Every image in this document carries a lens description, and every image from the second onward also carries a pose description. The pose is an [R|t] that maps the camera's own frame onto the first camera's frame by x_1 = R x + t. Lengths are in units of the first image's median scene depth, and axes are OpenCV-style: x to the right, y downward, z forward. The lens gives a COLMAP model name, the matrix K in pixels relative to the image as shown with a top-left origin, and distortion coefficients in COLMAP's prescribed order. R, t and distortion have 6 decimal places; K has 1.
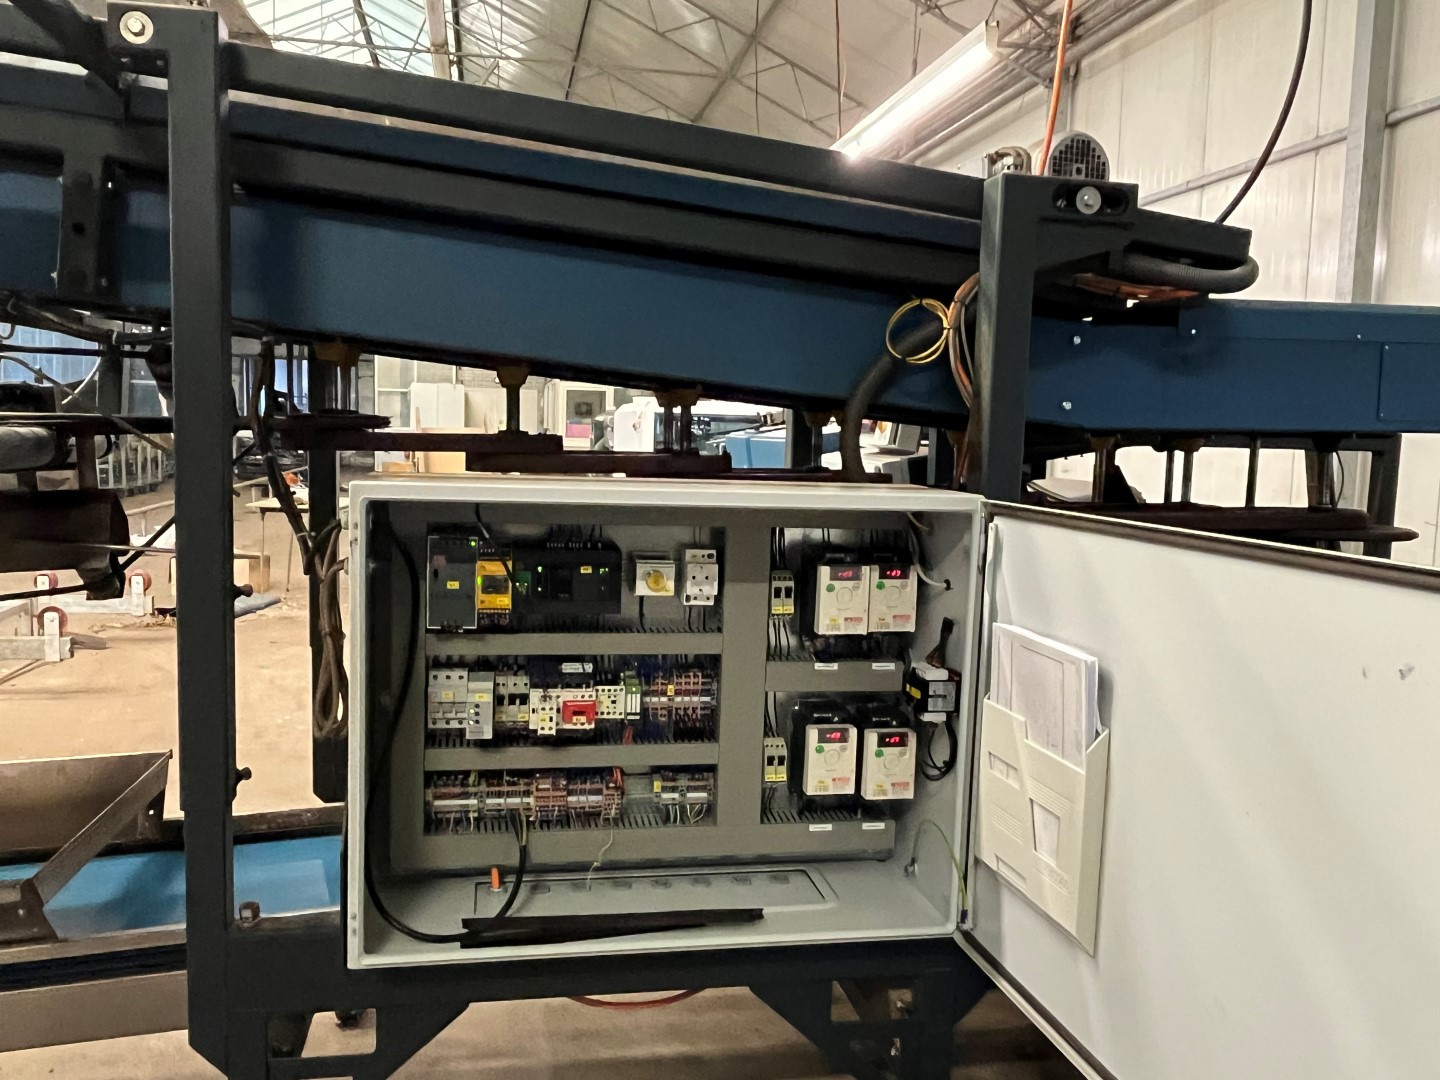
lens RADIAL K [[1118.7, 0, 719.0], [0, 1118.7, 562.3], [0, 0, 1]] dist [0.007577, 0.000502]
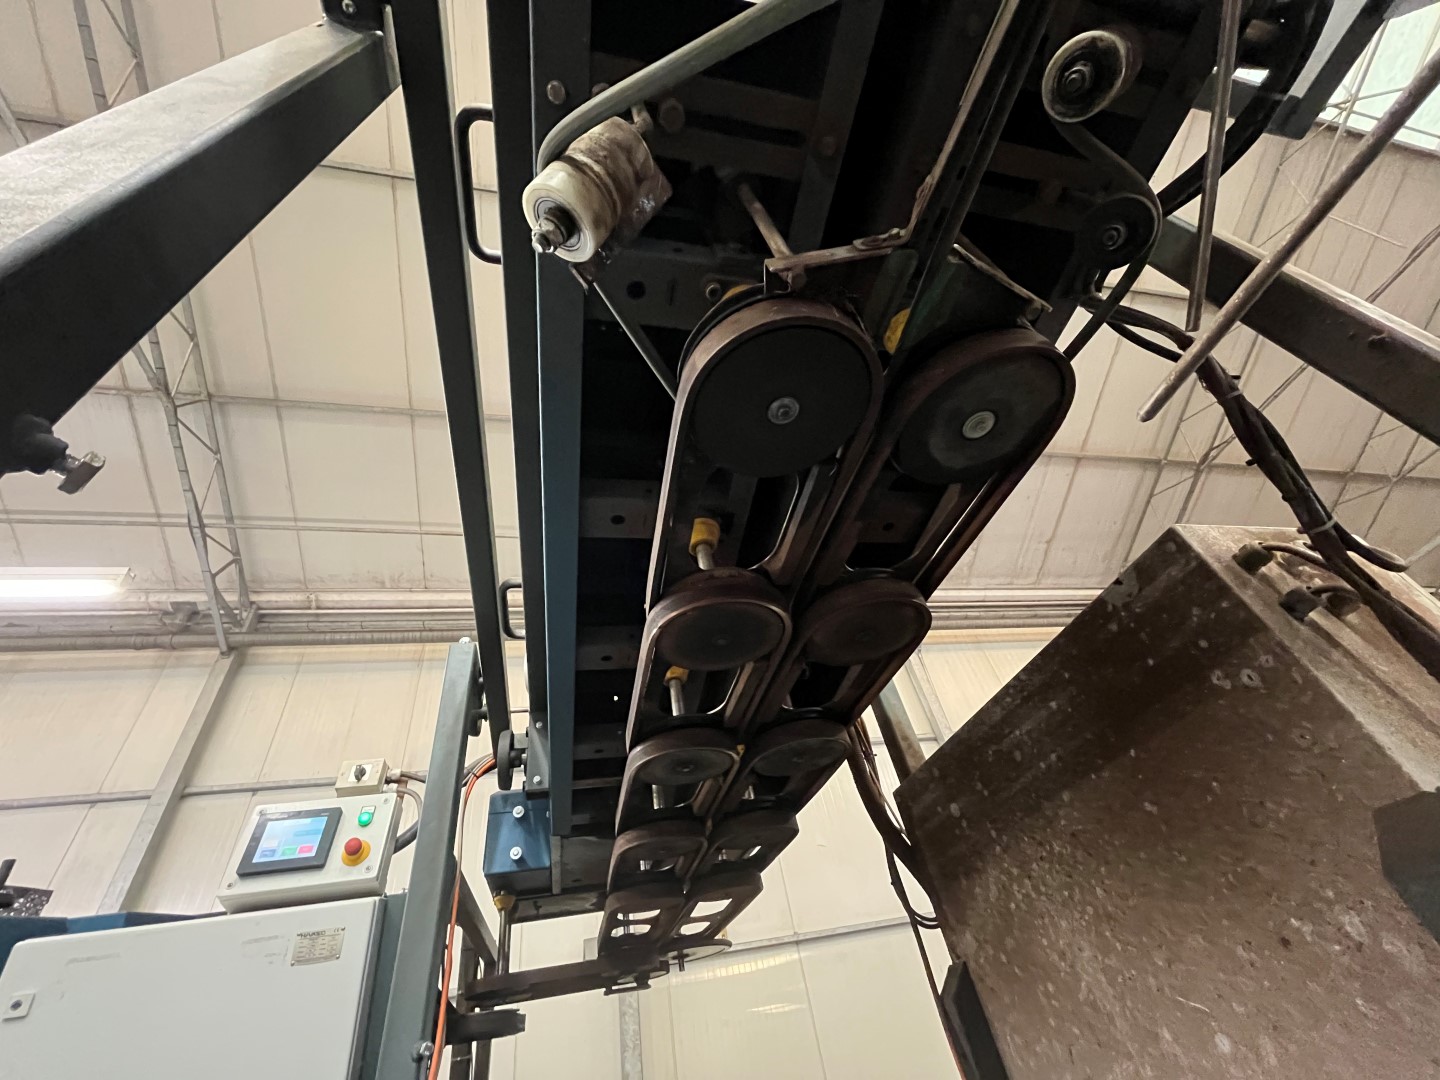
lens RADIAL K [[578.7, 0, 712.9], [0, 578.7, 543.1], [0, 0, 1]] dist [-0.002704, -0.000331]
pose [[0.006988, 0.649668, 0.760186, -0.177994], [0.270618, 0.730609, -0.626879, 0.025269], [-0.962662, 0.210100, -0.170706, 0.399245]]
